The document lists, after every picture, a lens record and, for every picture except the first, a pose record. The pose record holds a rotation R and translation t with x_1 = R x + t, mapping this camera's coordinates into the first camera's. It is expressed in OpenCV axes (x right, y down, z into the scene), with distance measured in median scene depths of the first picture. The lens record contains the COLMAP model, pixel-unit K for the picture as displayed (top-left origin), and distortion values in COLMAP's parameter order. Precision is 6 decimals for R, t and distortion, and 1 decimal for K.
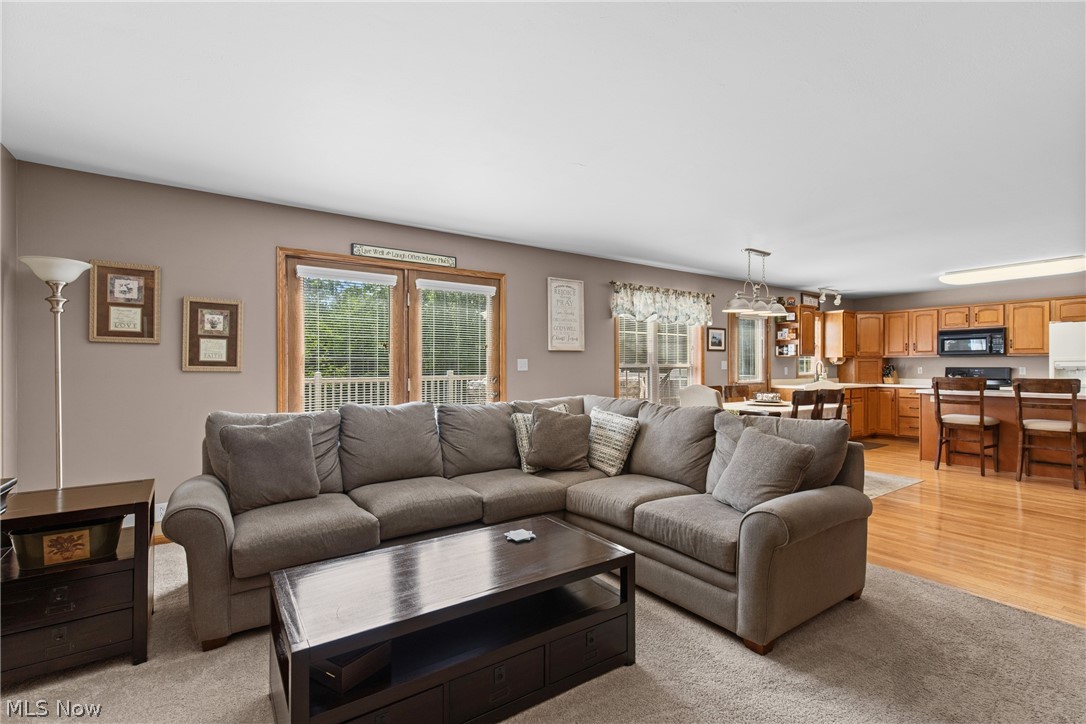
lens RADIAL K [[487.7, 0, 546.4], [0, 487.7, 368.0], [0, 0, 1]] dist [0.001429, -0.000114]
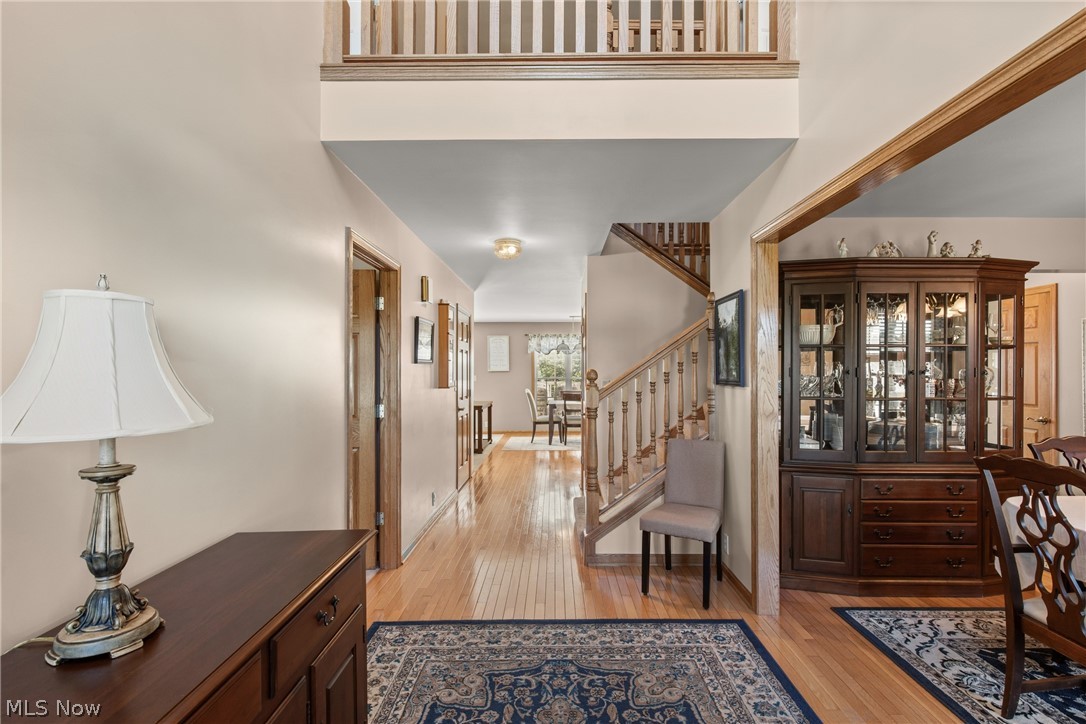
lens RADIAL K [[487.7, 0, 547.5], [0, 487.7, 366.4], [0, 0, 1]] dist [0.001429, -0.000114]
pose [[0.817677, -0.001786, -0.575674, 1.056806], [-0.001037, 0.999989, -0.004576, -0.035170], [0.575676, 0.004339, 0.817667, -0.412487]]
